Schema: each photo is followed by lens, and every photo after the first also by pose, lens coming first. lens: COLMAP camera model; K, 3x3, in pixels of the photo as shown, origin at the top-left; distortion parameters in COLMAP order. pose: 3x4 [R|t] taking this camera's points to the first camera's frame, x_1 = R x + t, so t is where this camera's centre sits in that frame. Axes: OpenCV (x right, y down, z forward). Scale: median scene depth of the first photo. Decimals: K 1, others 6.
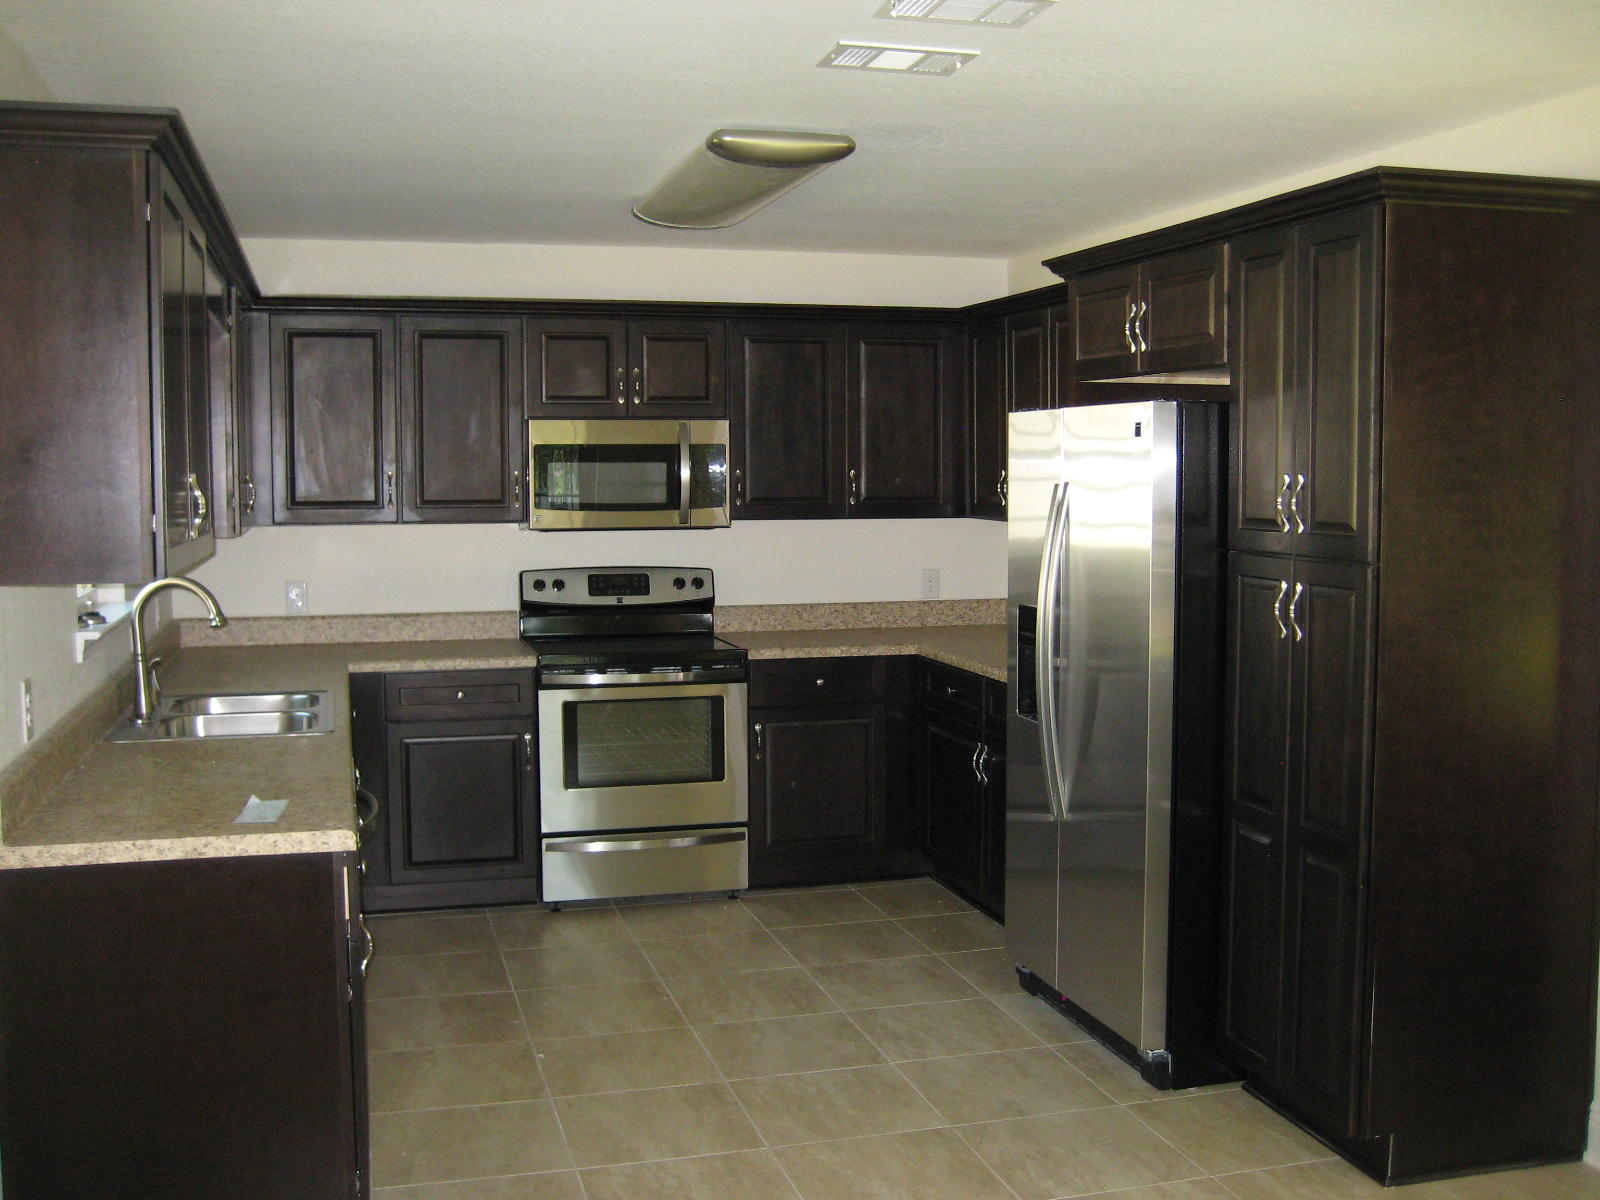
lens RADIAL K [[1669.7, 0, 811.0], [0, 1669.7, 558.9], [0, 0, 1]] dist [-0.165901, 0.227933]
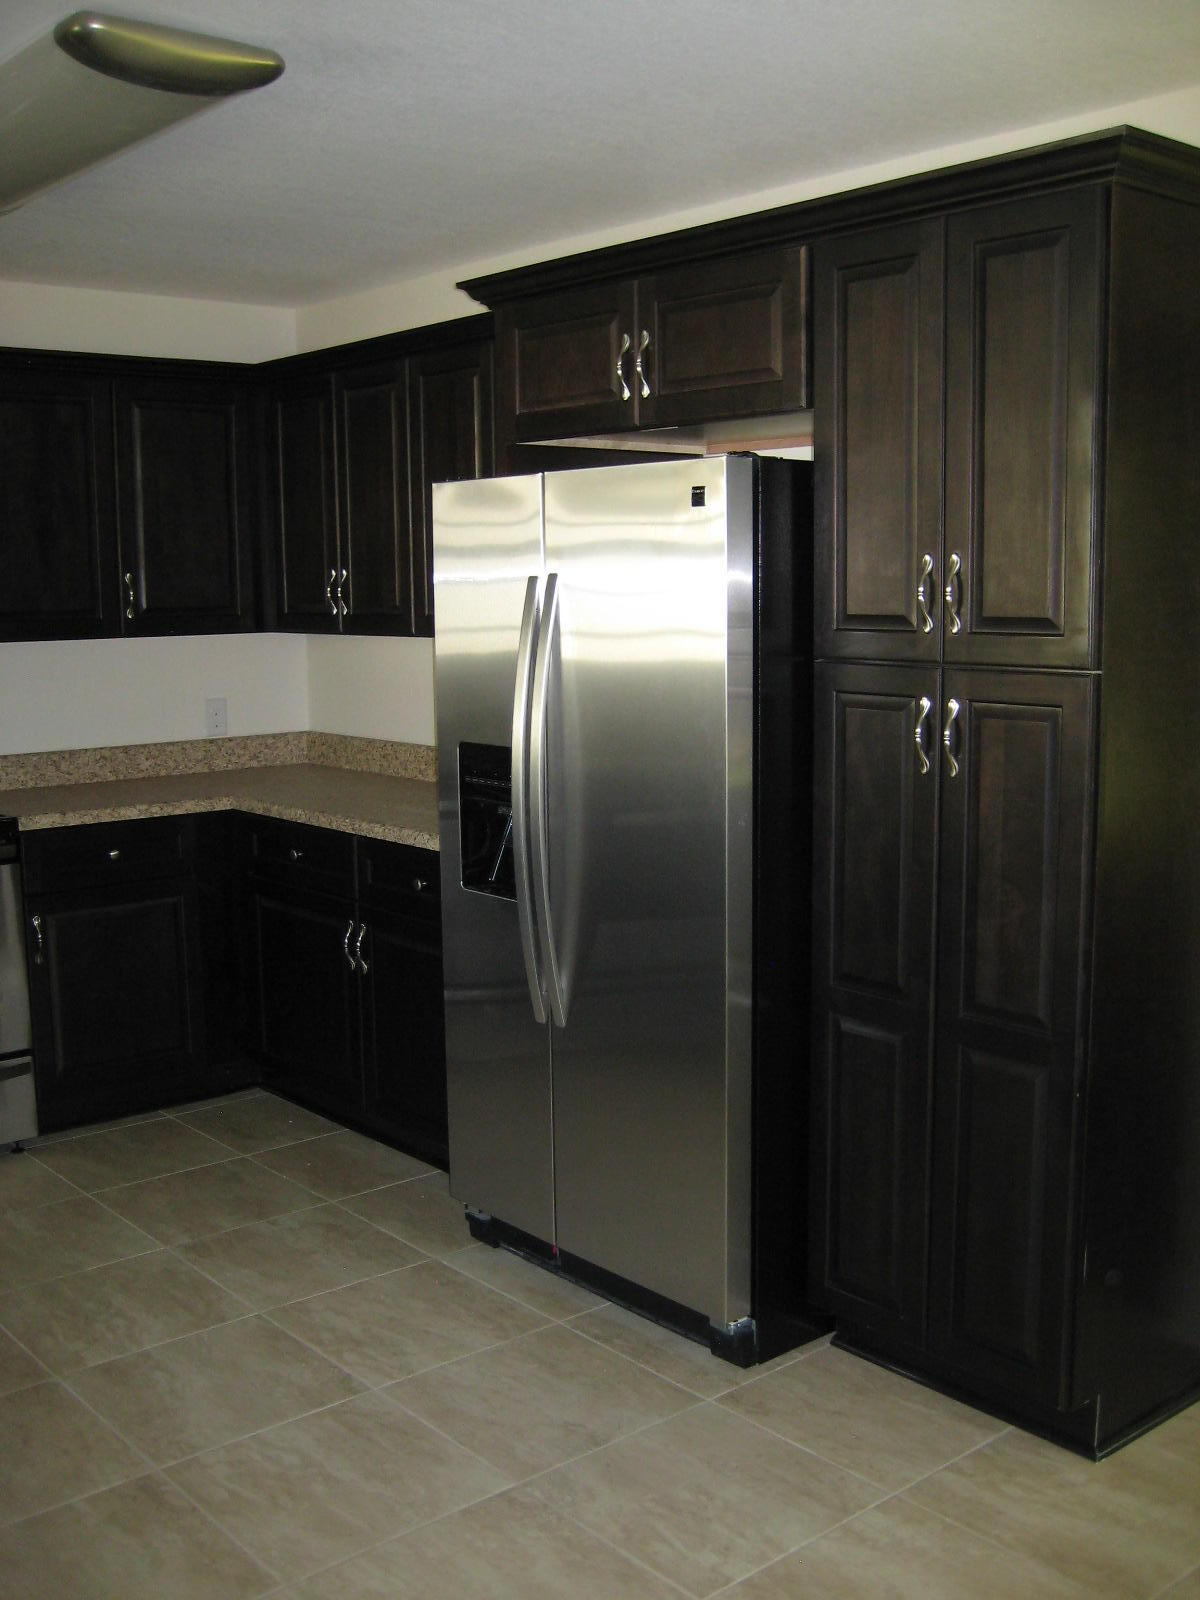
lens RADIAL K [[1669.7, 0, 600.0], [0, 1669.7, 800.0], [0, 0, 1]] dist [-0.165901, 0.227933]
pose [[0.910139, -0.062119, 0.409620, -0.120771], [0.032213, 0.996313, 0.079517, -0.003653], [-0.413049, -0.059177, 0.908784, 0.282204]]
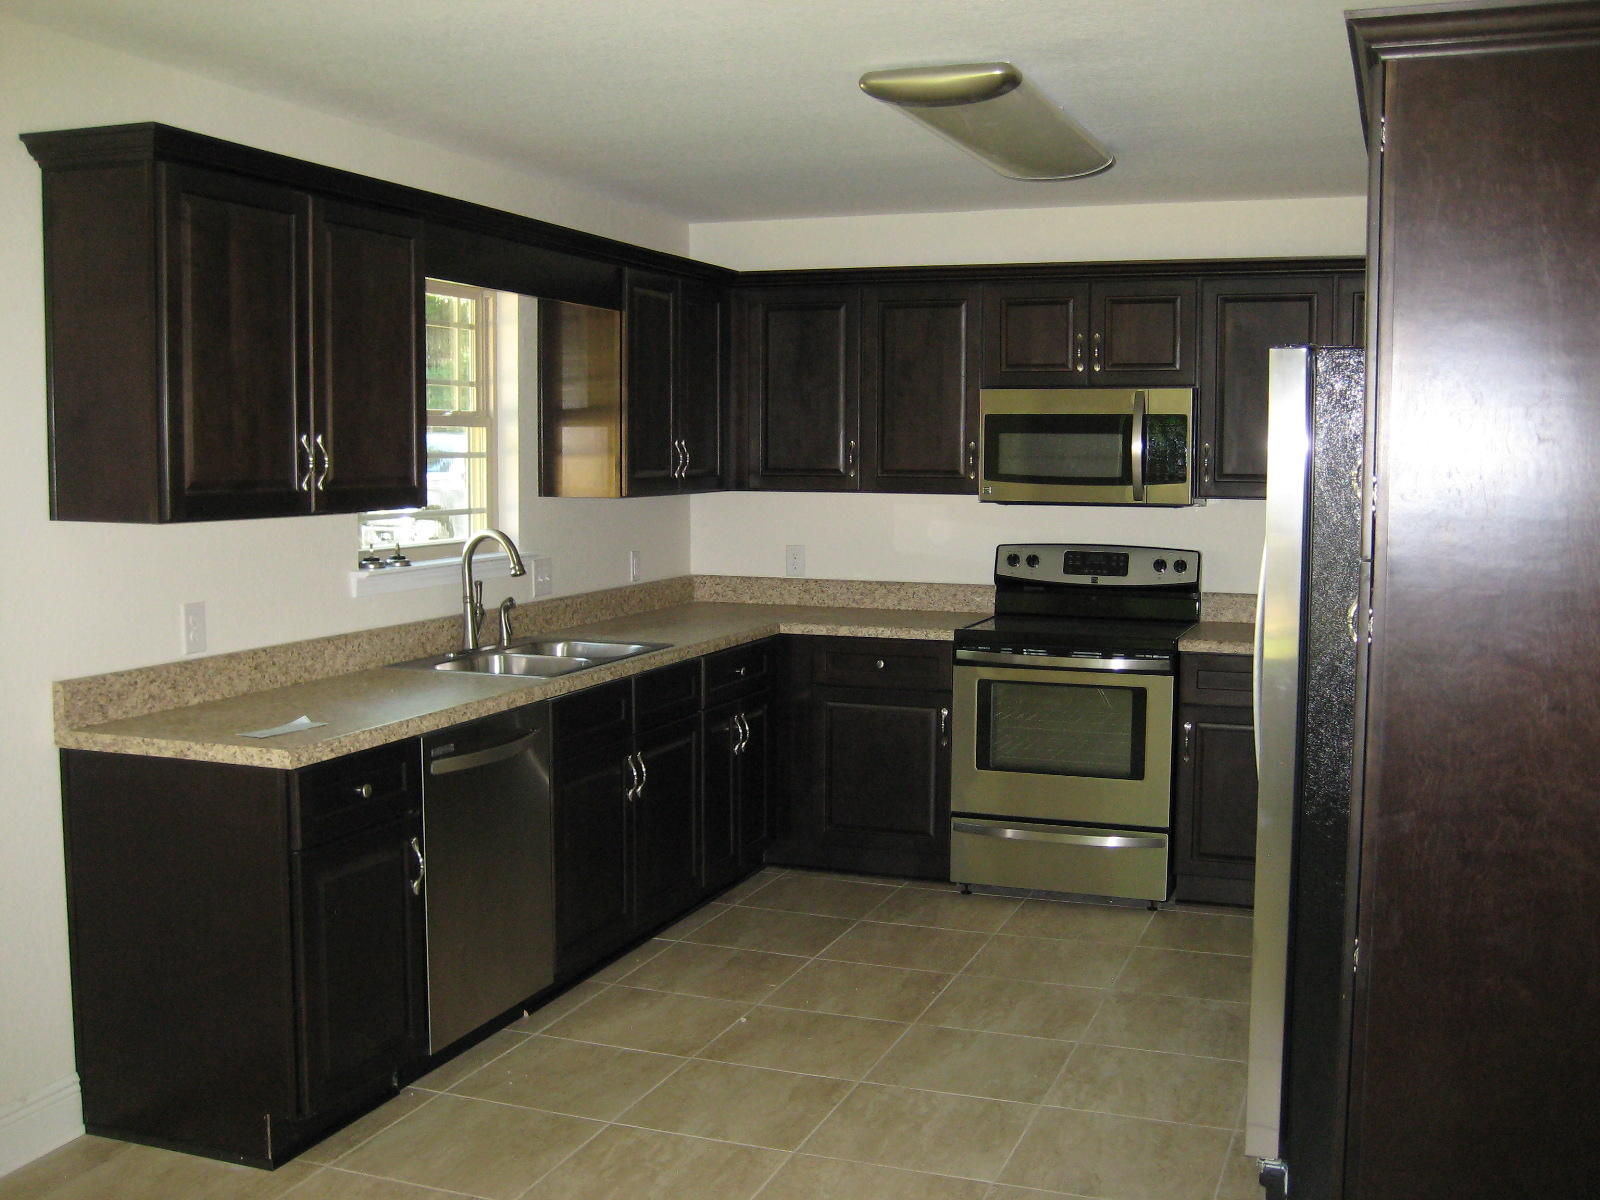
lens RADIAL K [[1669.7, 0, 811.0], [0, 1669.7, 558.9], [0, 0, 1]] dist [-0.165901, 0.227933]
pose [[0.810741, 0.045261, -0.583653, 0.392963], [-0.039343, 0.998965, 0.022817, -0.002954], [0.584082, 0.004464, 0.811682, 0.180849]]
